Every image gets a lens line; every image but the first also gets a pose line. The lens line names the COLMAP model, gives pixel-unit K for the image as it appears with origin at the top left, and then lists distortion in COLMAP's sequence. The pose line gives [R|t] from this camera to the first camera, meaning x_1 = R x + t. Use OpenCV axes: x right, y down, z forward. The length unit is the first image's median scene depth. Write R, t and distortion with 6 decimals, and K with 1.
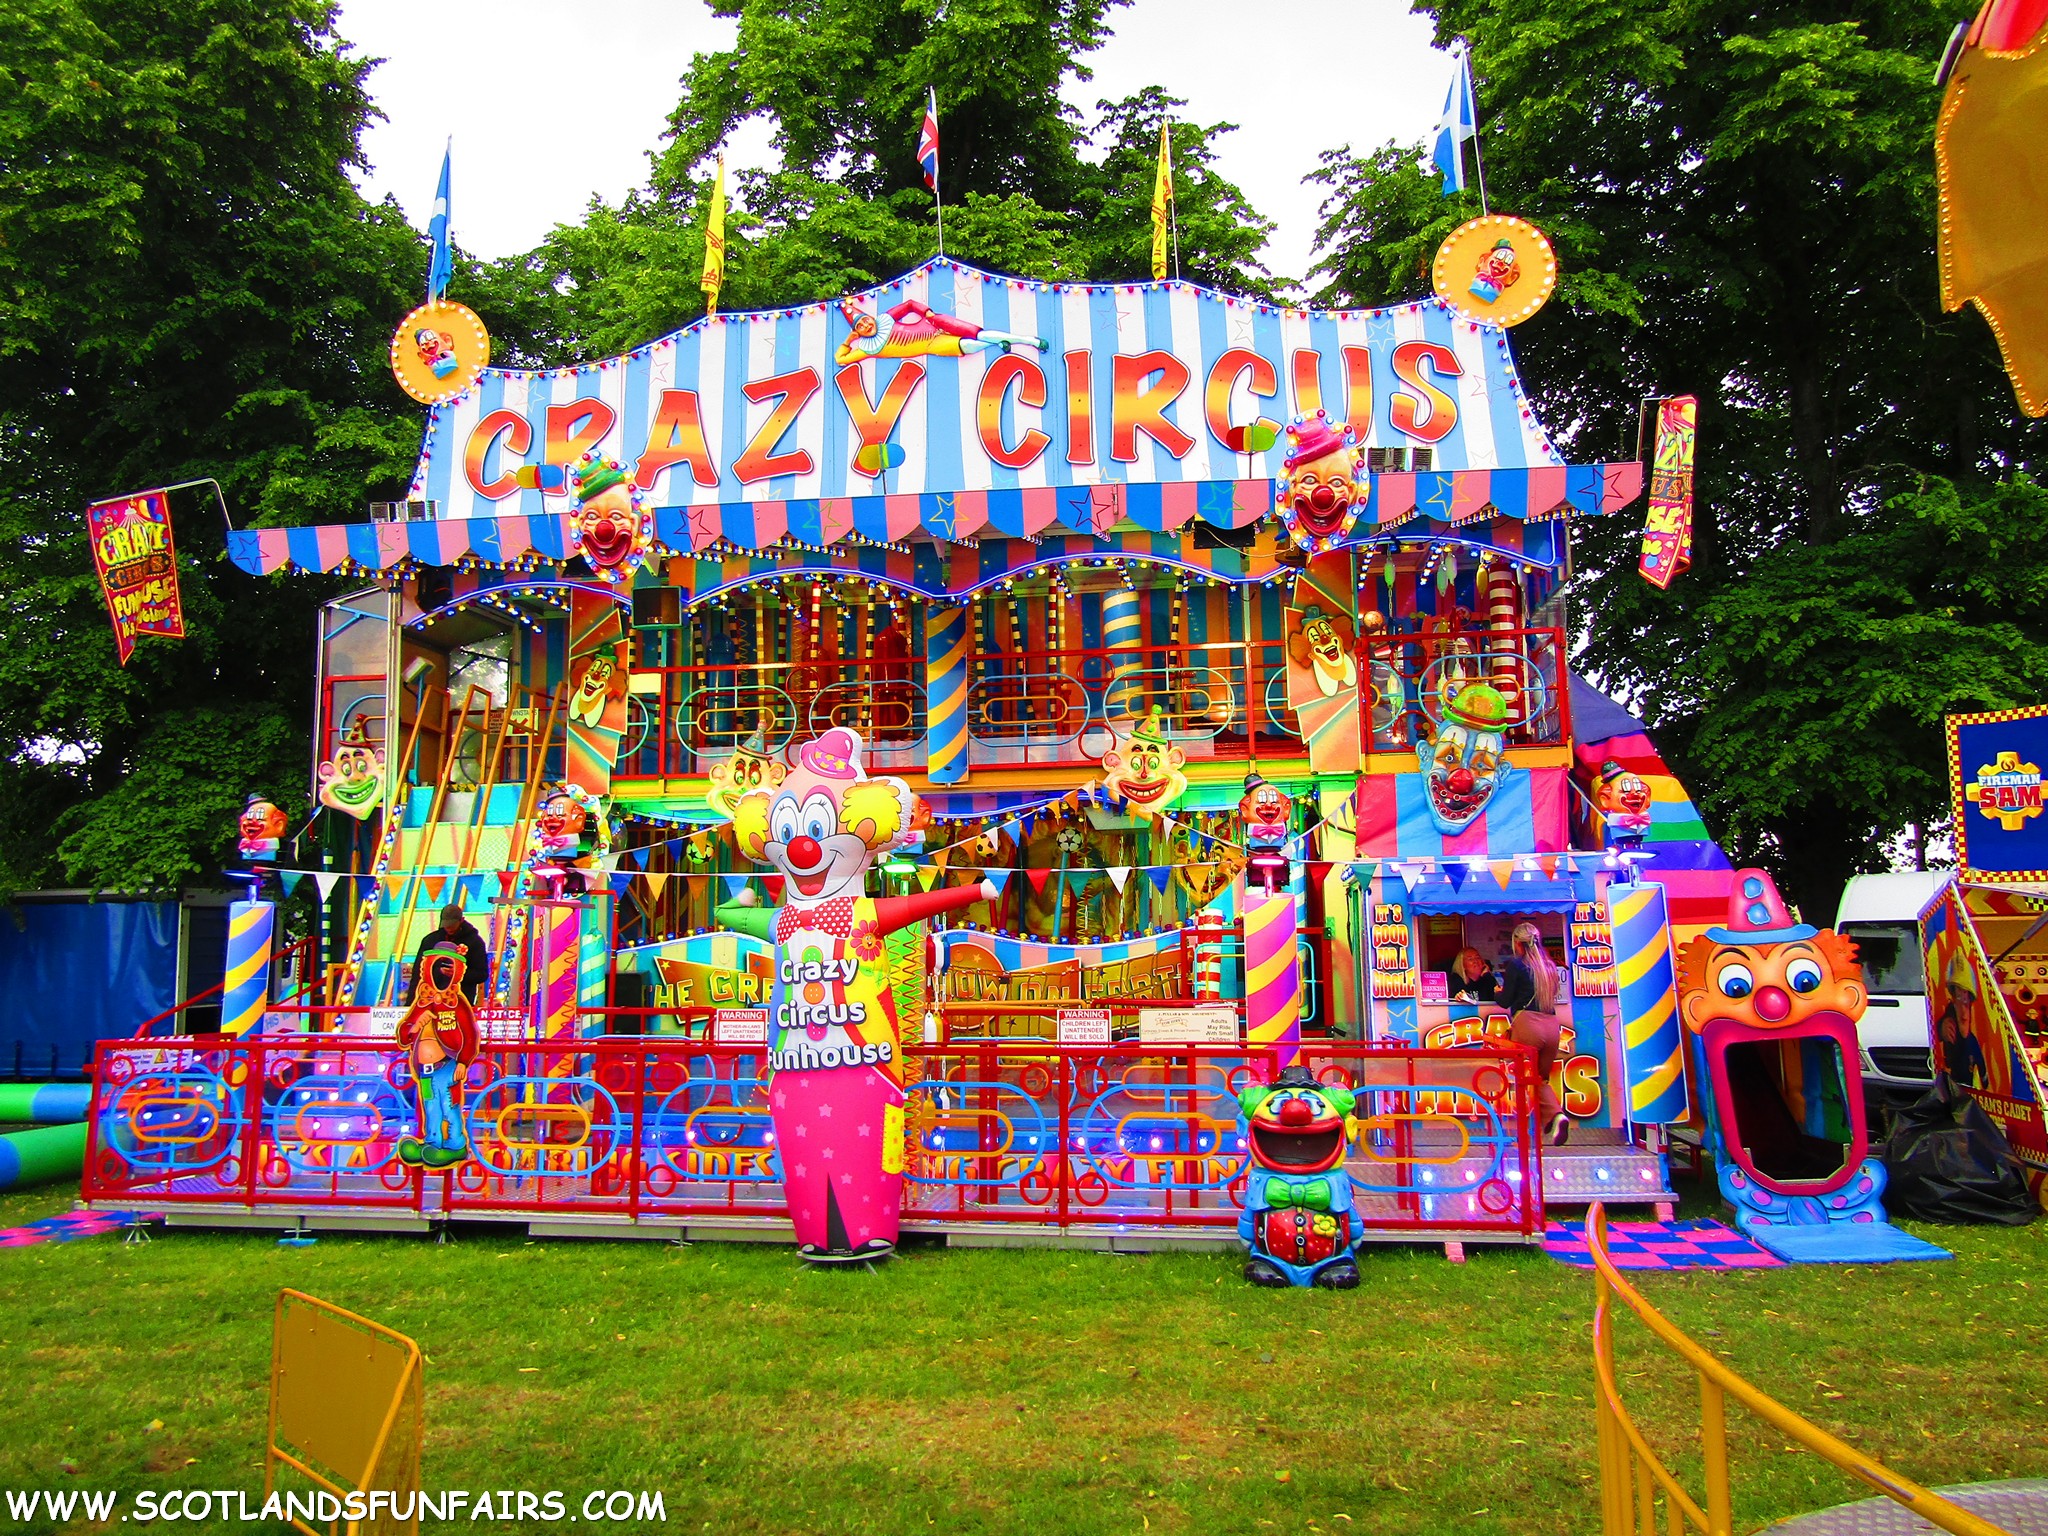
lens RADIAL K [[1444.7, 0, 1023.2], [0, 1444.7, 767.4], [0, 0, 1]] dist [-0.014188, -0.001376]
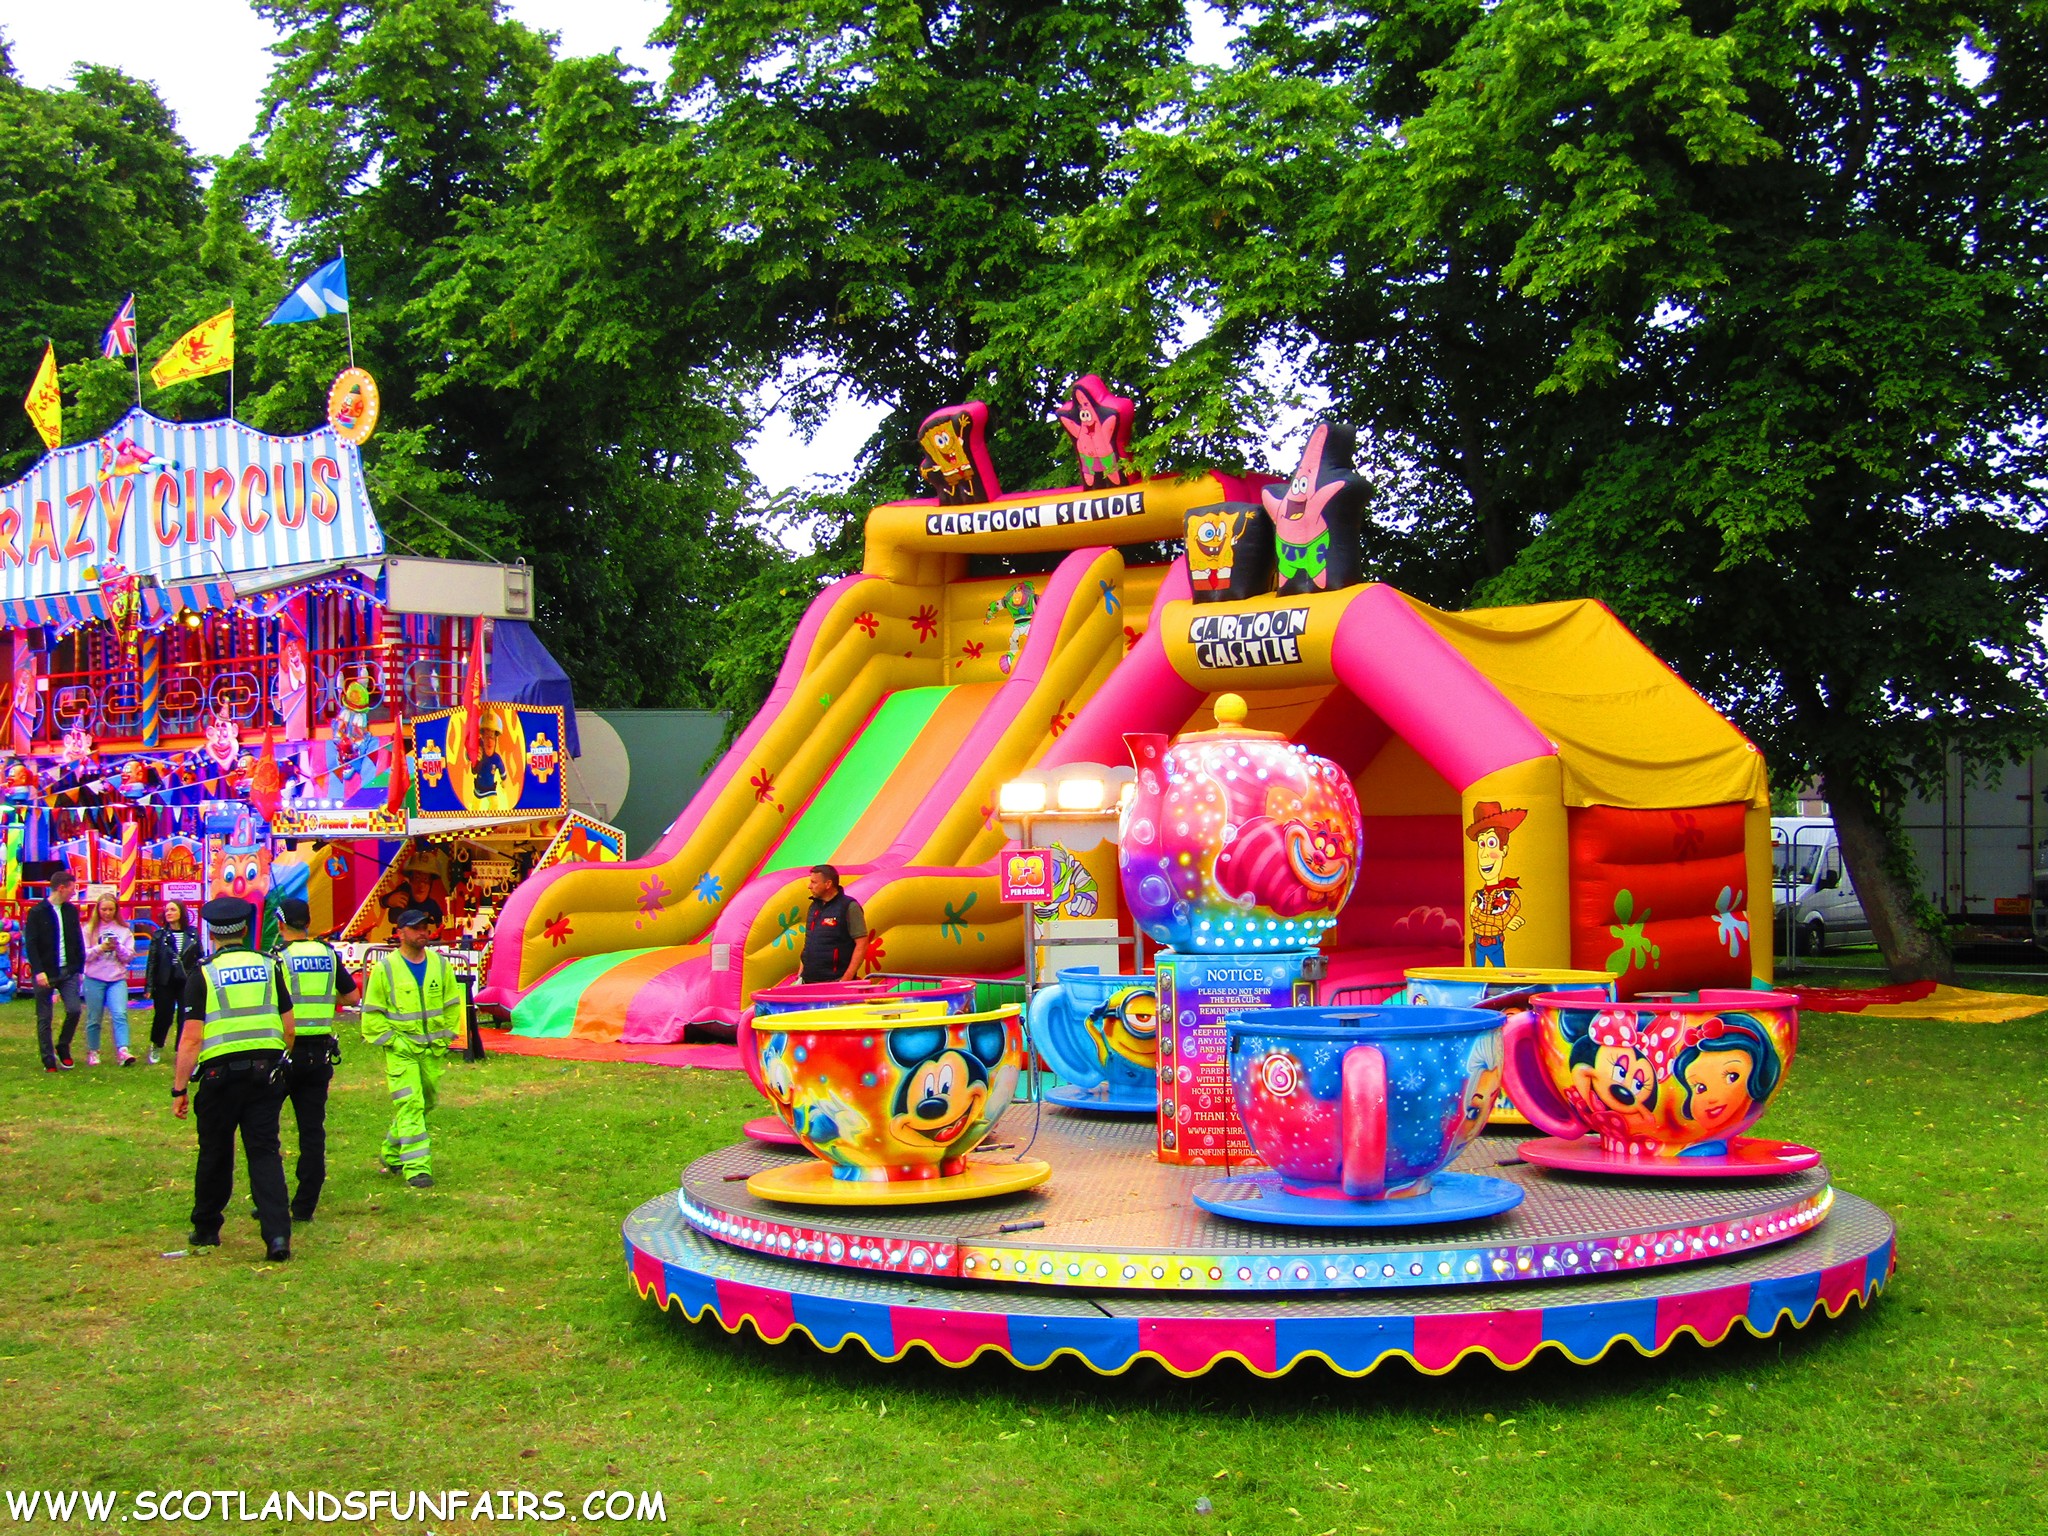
lens RADIAL K [[2428.7, 0, 1024.1], [0, 2428.7, 771.0], [0, 0, 1]] dist [0.002195, 0.000000]
pose [[0.872542, -0.008294, -0.488469, 2.123571], [0.064473, 0.993066, 0.098305, -0.165478], [0.484266, -0.117269, 0.867026, -0.889363]]
